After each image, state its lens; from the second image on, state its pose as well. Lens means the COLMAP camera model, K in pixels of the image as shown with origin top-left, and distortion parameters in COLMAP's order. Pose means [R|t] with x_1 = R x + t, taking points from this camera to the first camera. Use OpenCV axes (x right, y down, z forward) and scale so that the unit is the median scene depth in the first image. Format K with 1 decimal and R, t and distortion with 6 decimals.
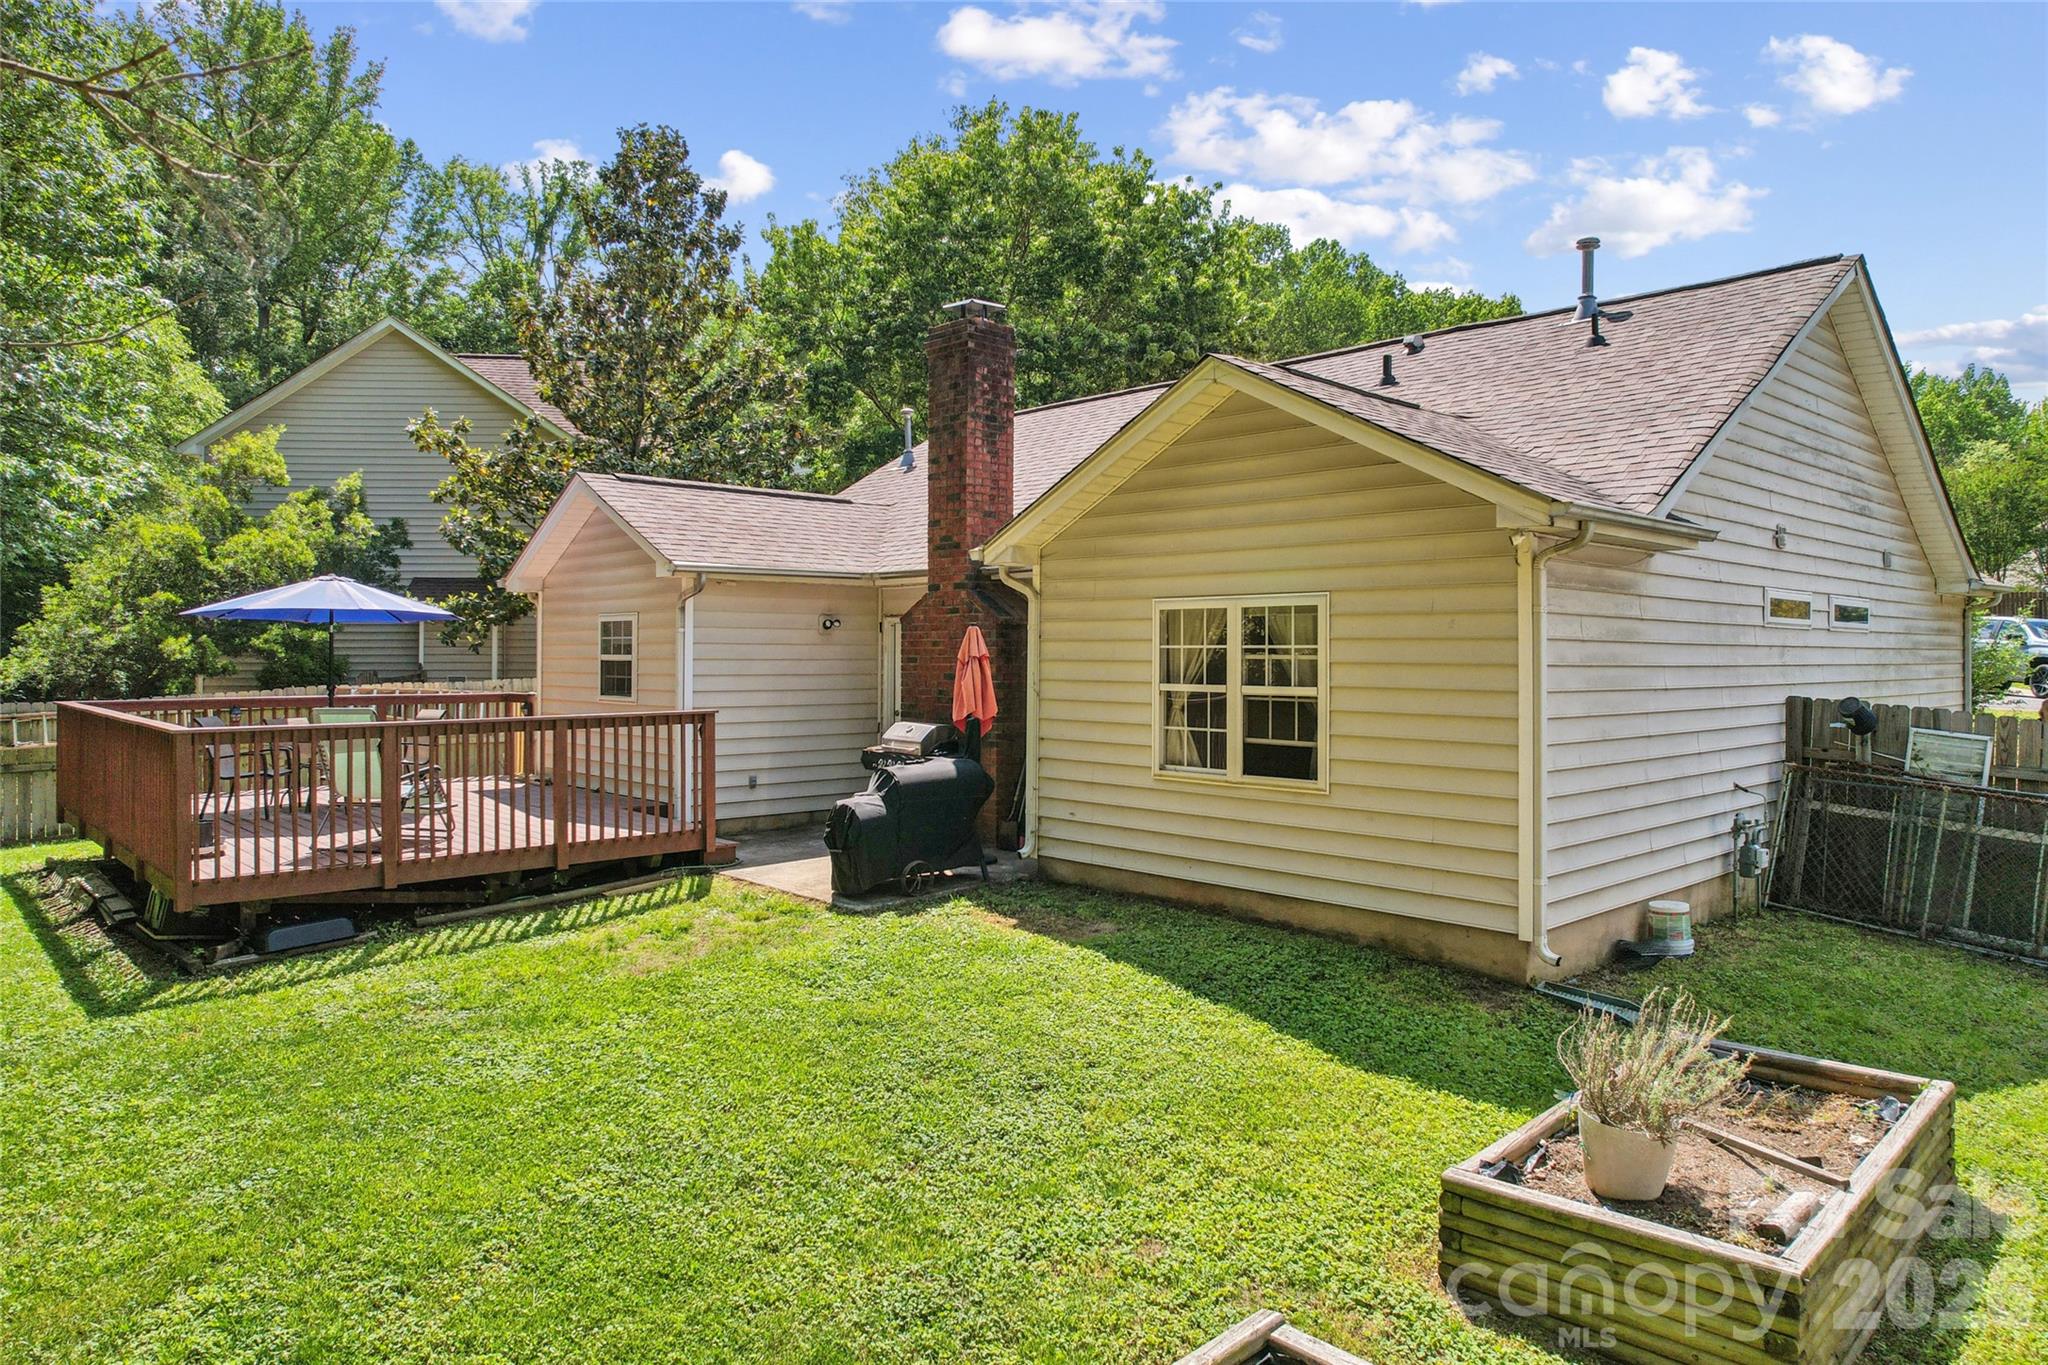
lens RADIAL K [[1295.4, 0, 1024.0], [0, 1295.4, 682.5], [0, 0, 1]] dist [-0.001701, -0.000184]
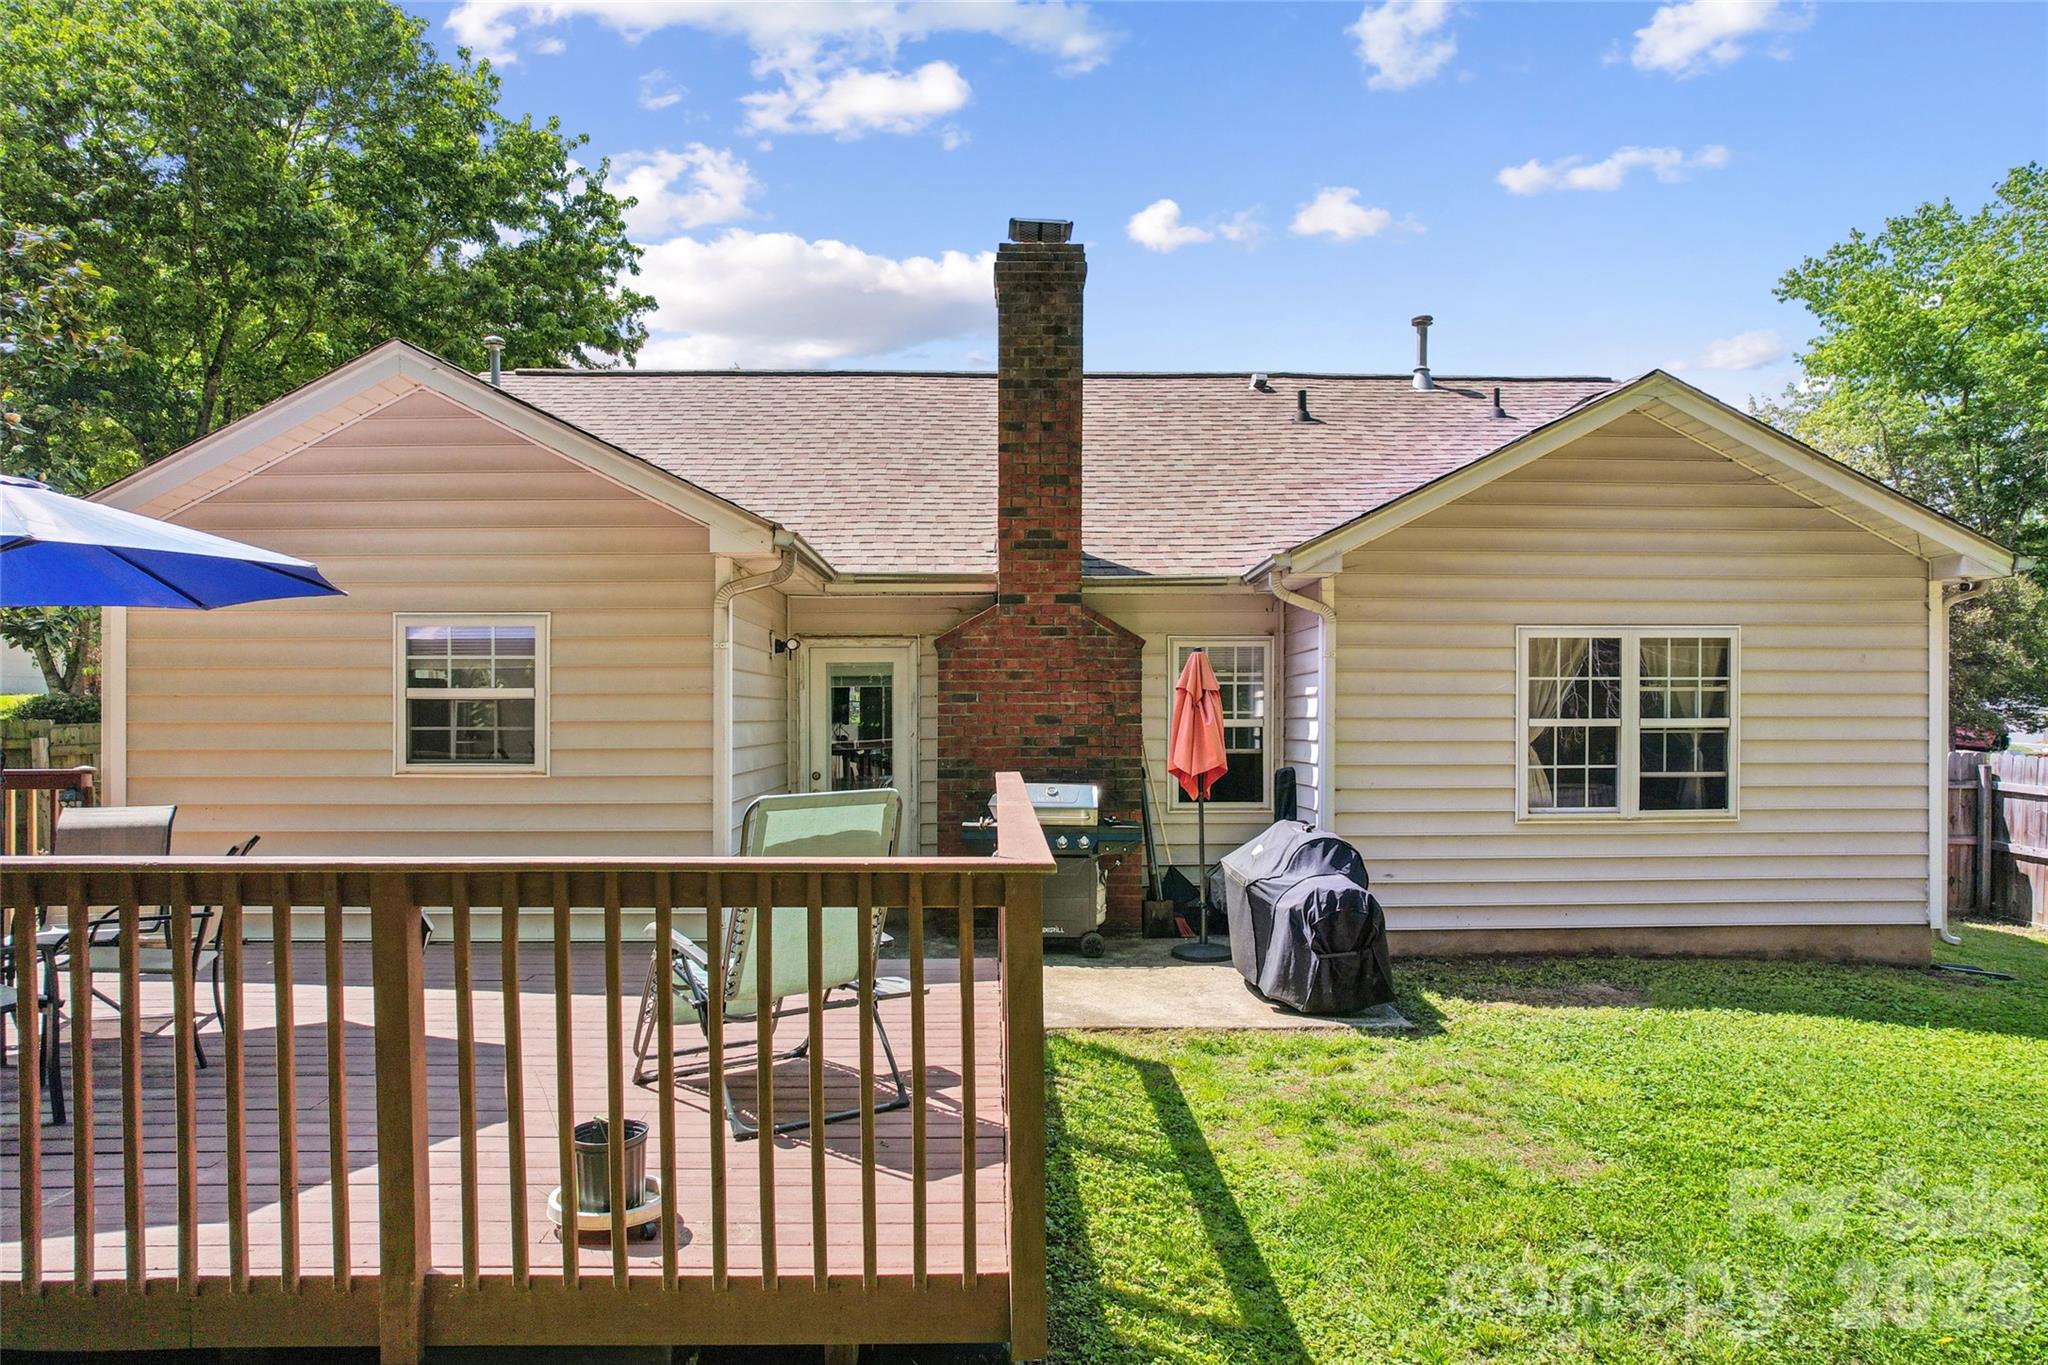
lens RADIAL K [[1309.4, 0, 1024.0], [0, 1309.4, 750.8], [0, 0, 1]] dist [-0.000827, -0.000022]
pose [[0.654223, -0.033364, 0.755565, -0.877446], [0.021165, 0.999443, 0.025807, -0.008520], [-0.756005, -0.000892, 0.654565, 0.705303]]
